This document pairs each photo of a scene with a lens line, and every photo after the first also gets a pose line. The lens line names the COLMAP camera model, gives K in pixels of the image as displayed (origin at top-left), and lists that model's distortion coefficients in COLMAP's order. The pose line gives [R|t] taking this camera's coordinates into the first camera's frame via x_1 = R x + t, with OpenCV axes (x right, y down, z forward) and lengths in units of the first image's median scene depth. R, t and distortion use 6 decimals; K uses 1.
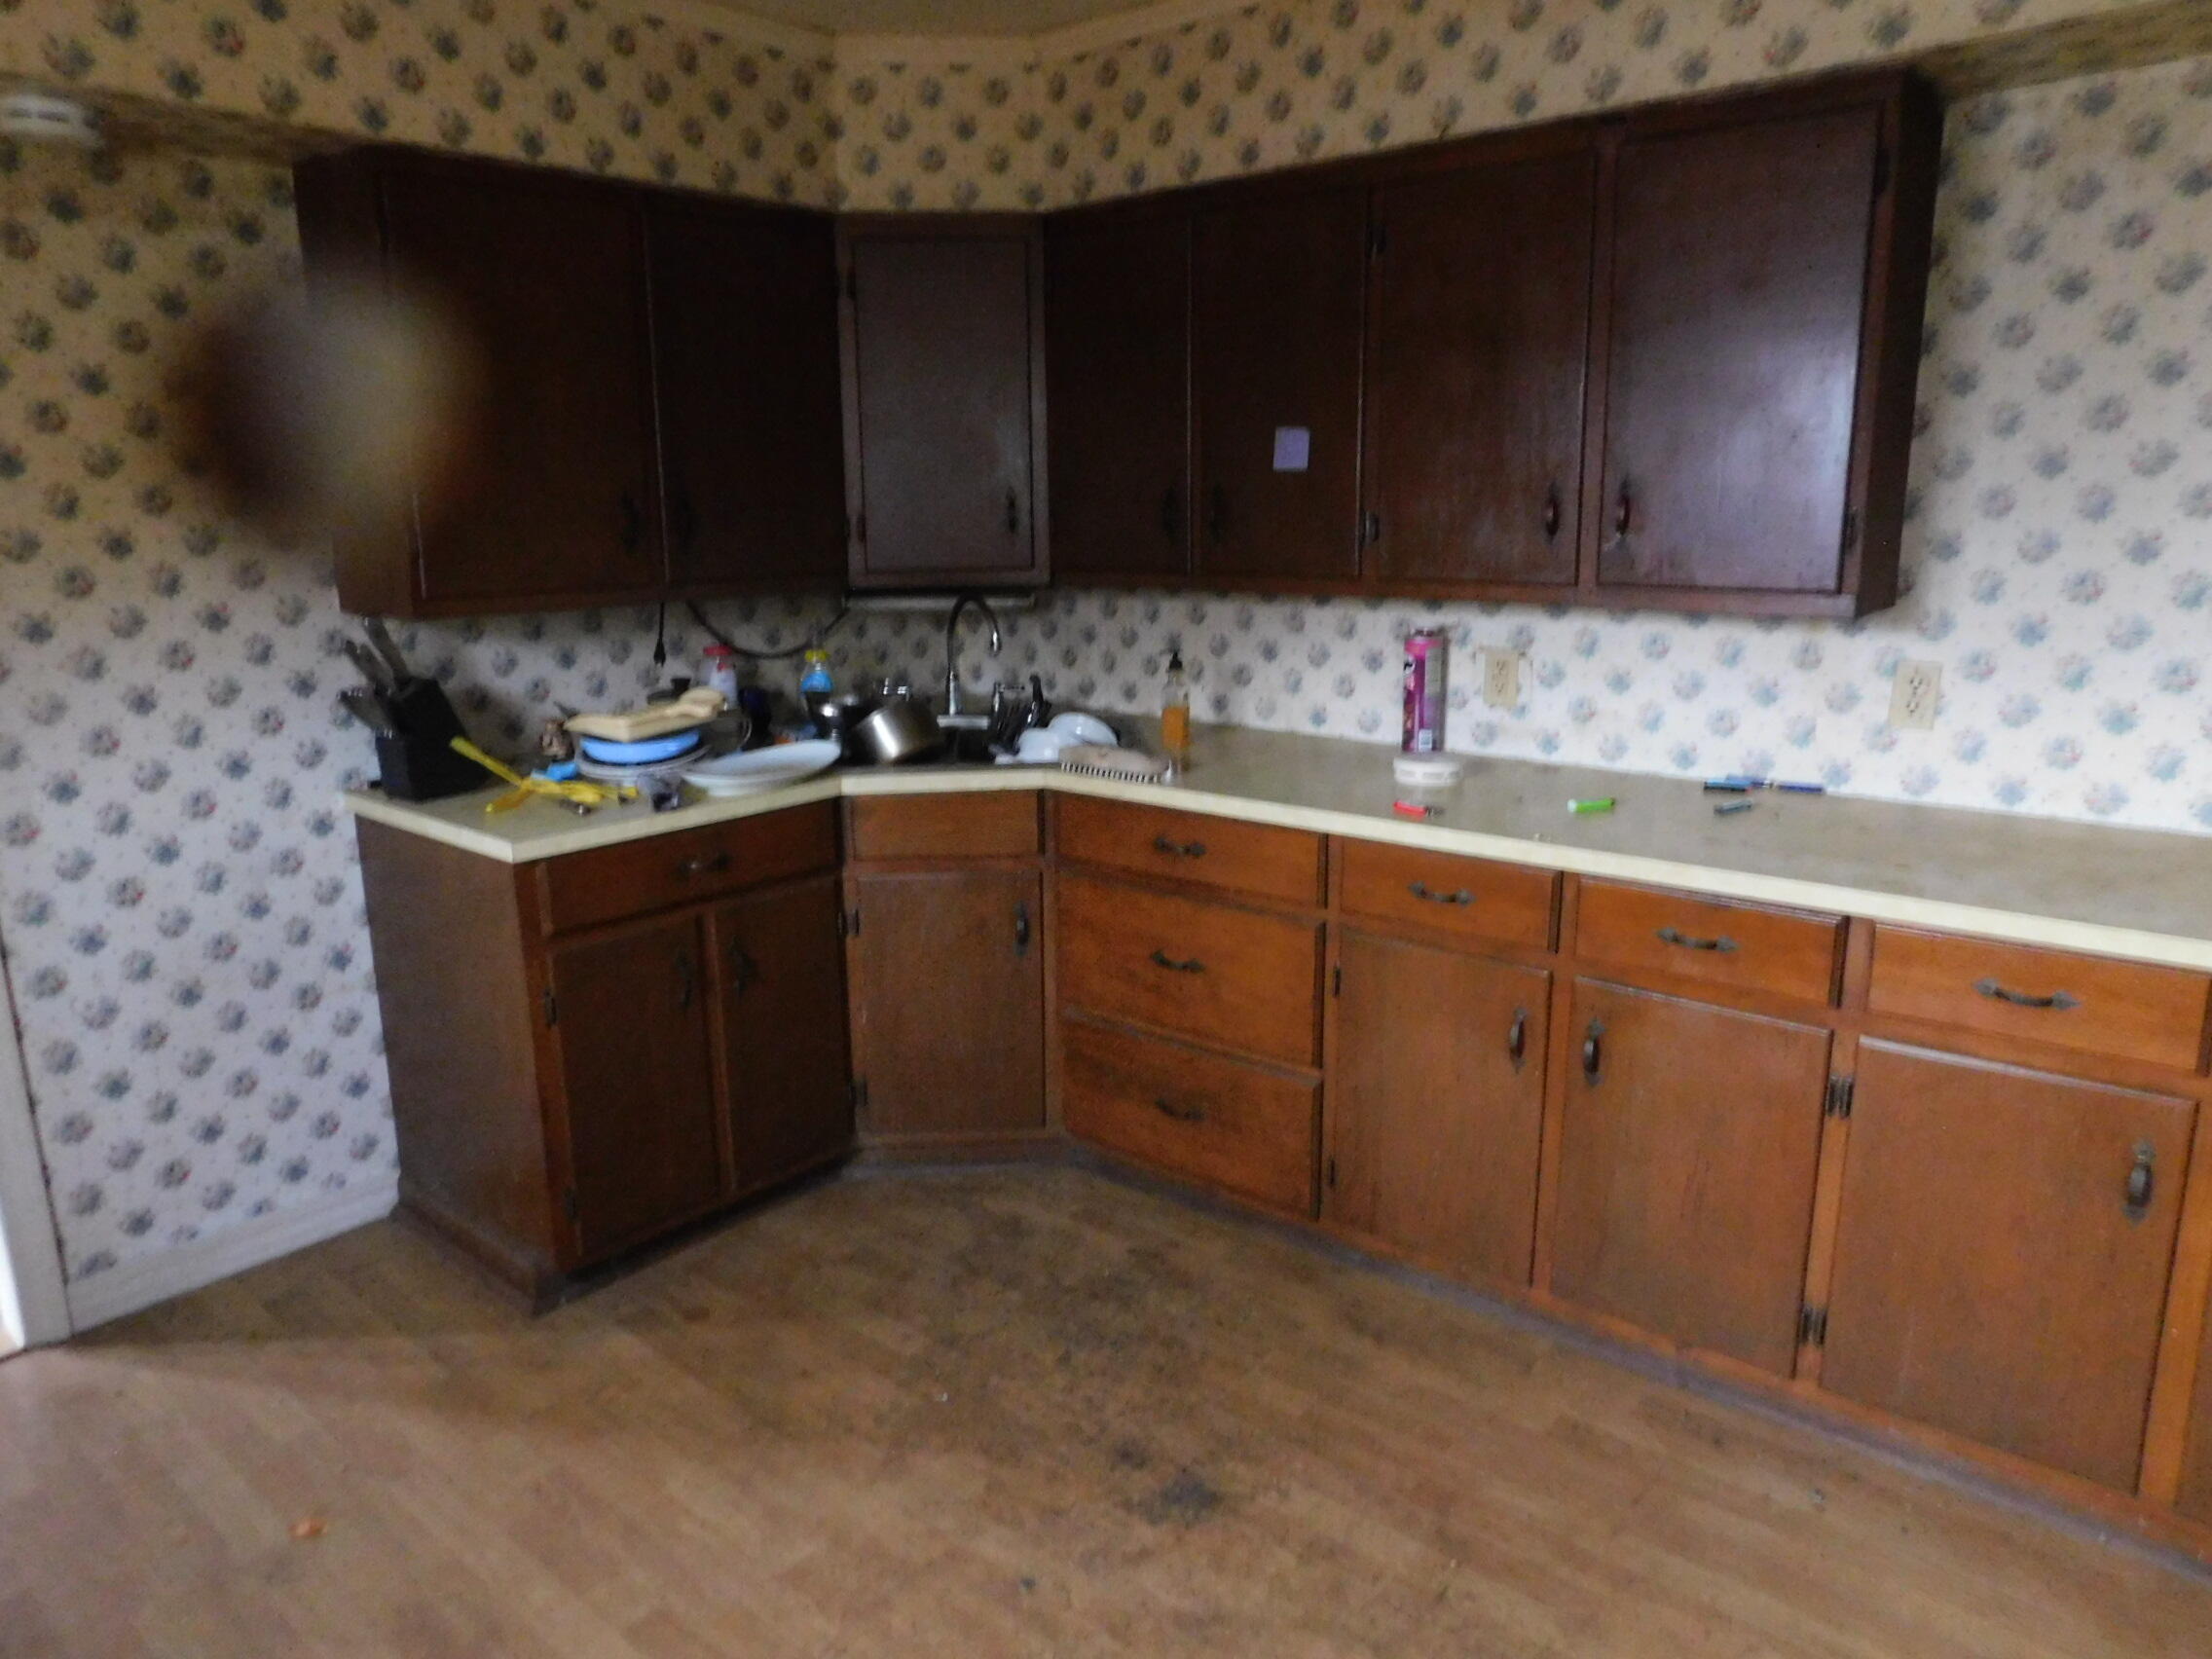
lens RADIAL K [[1444.9, 0, 1106.0], [0, 1444.9, 829.5], [0, 0, 1]] dist [-0.059434, 0.030755]
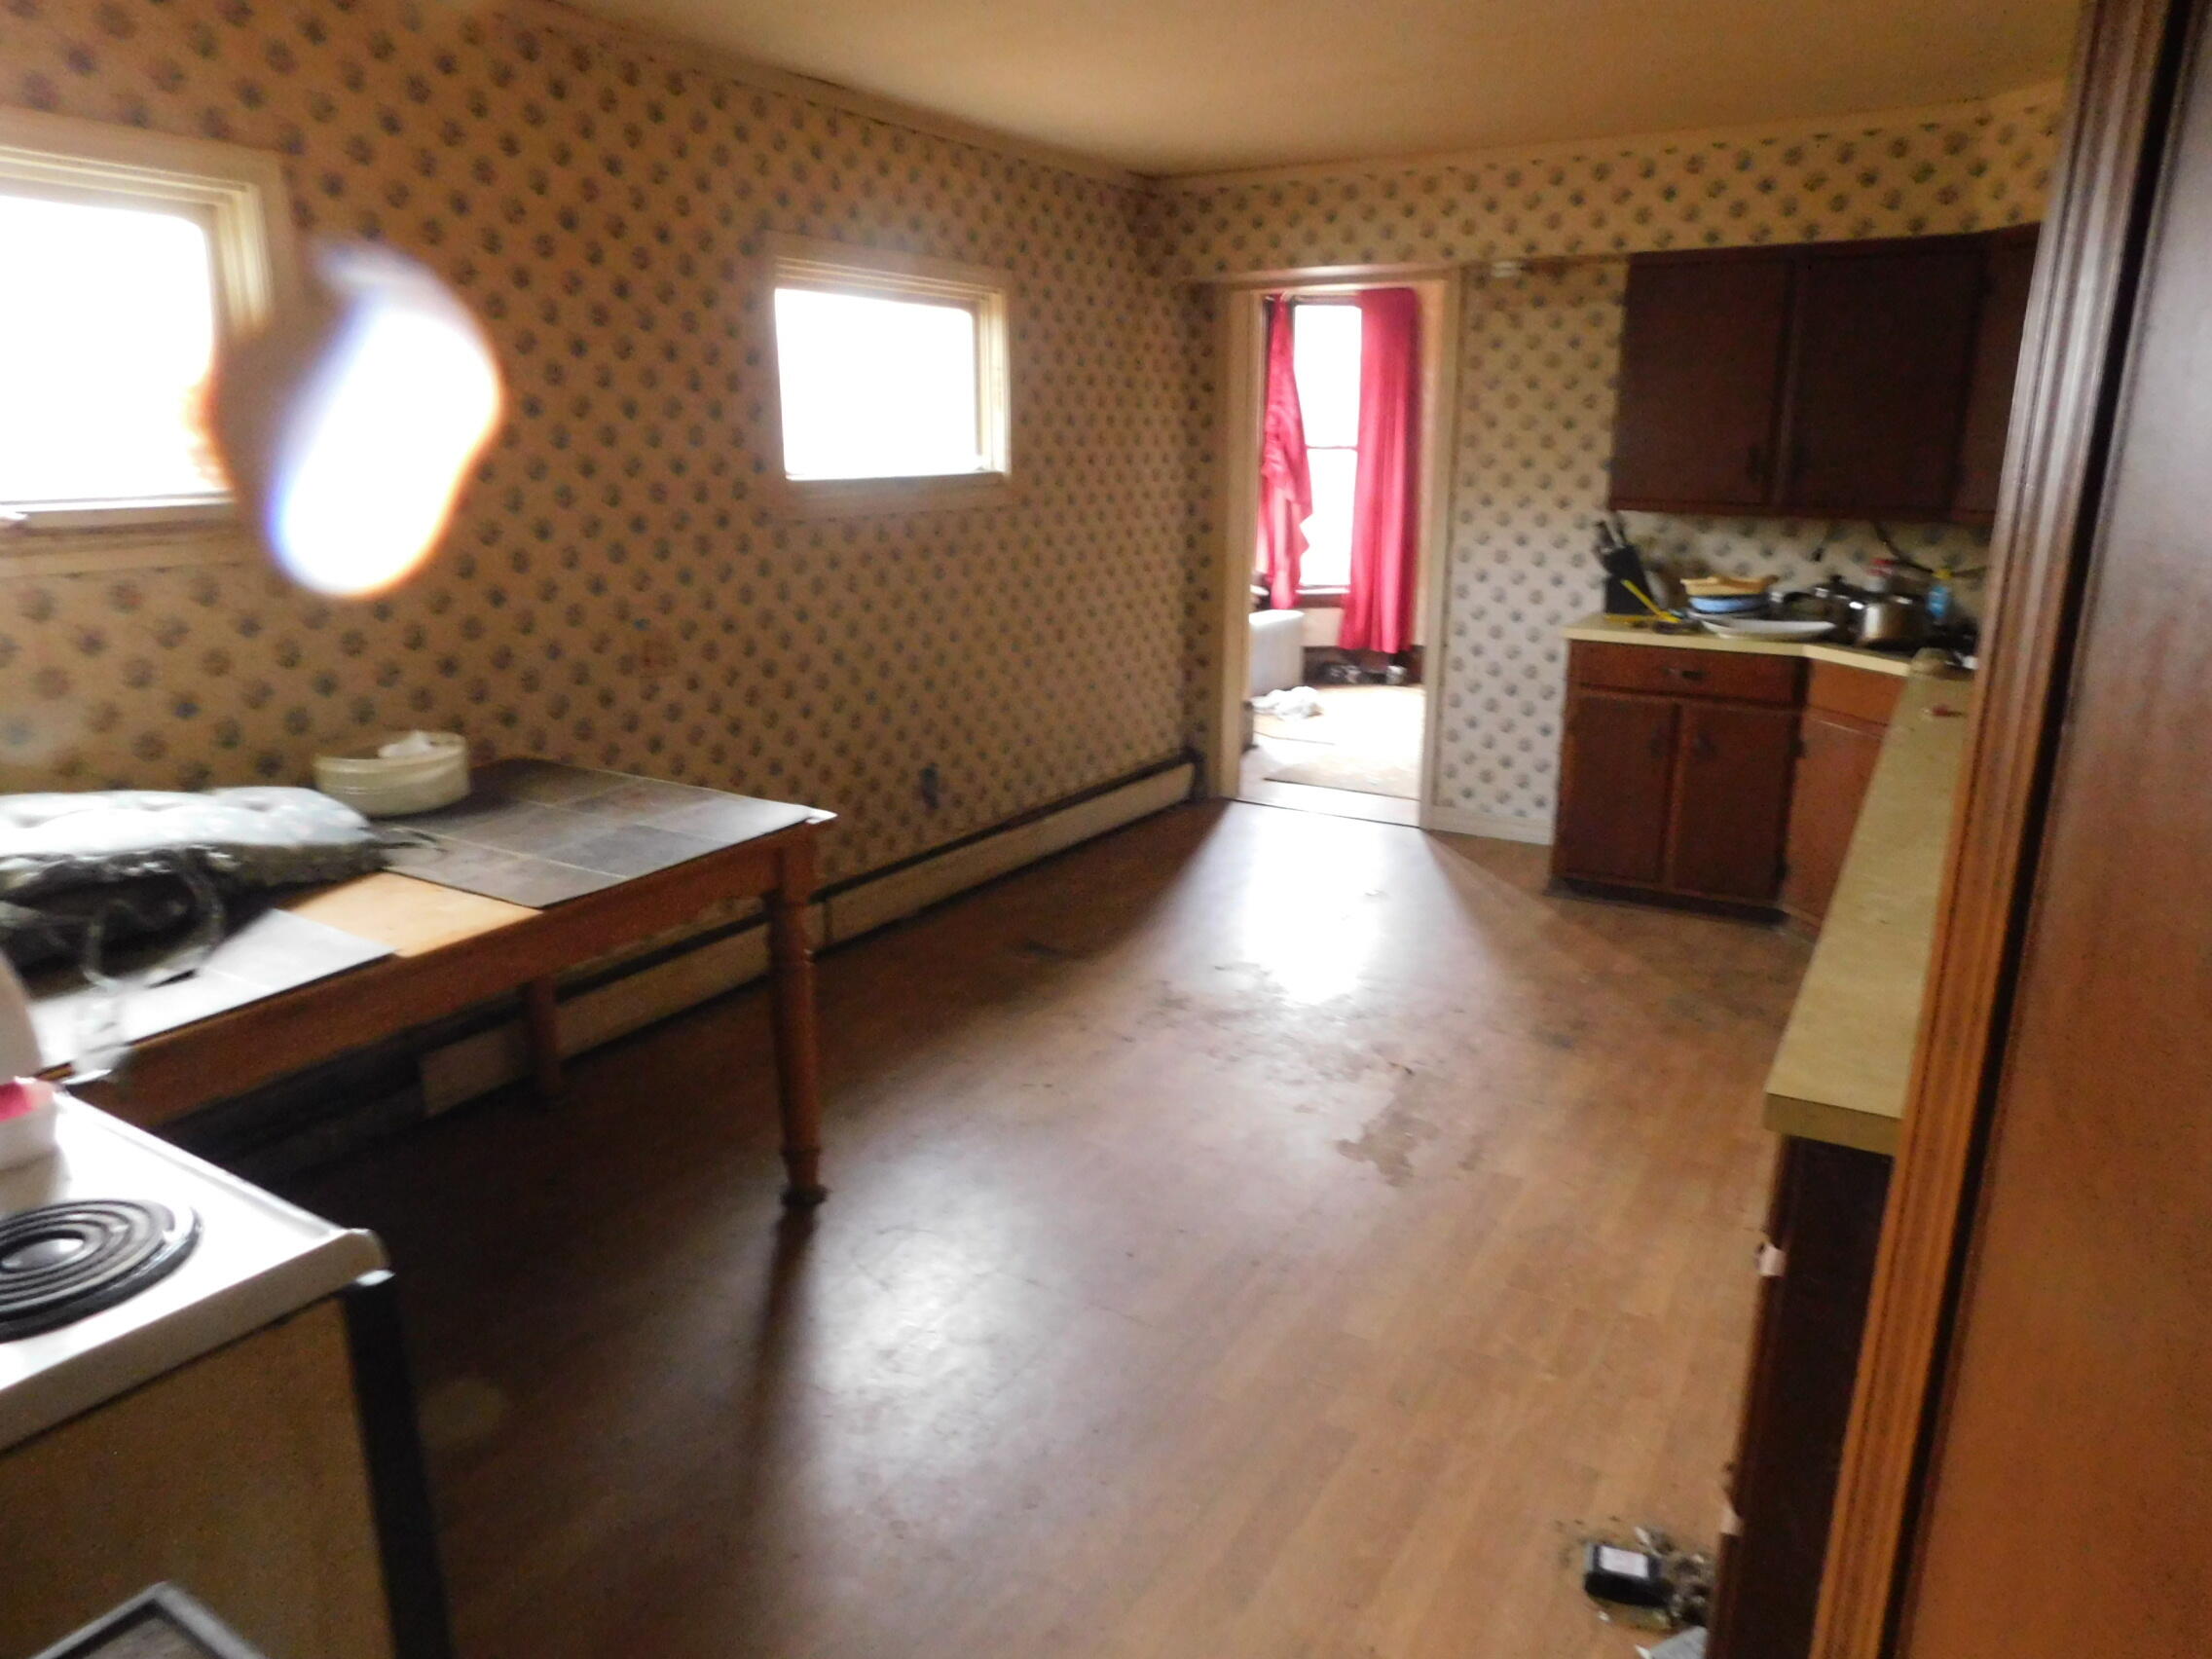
lens RADIAL K [[1444.9, 0, 1106.0], [0, 1444.9, 829.5], [0, 0, 1]] dist [-0.059434, 0.030755]
pose [[0.153446, 0.265189, -0.951908, 1.243876], [-0.226390, 0.947129, 0.227364, -0.028745], [0.961874, 0.180614, 0.205369, 0.070161]]
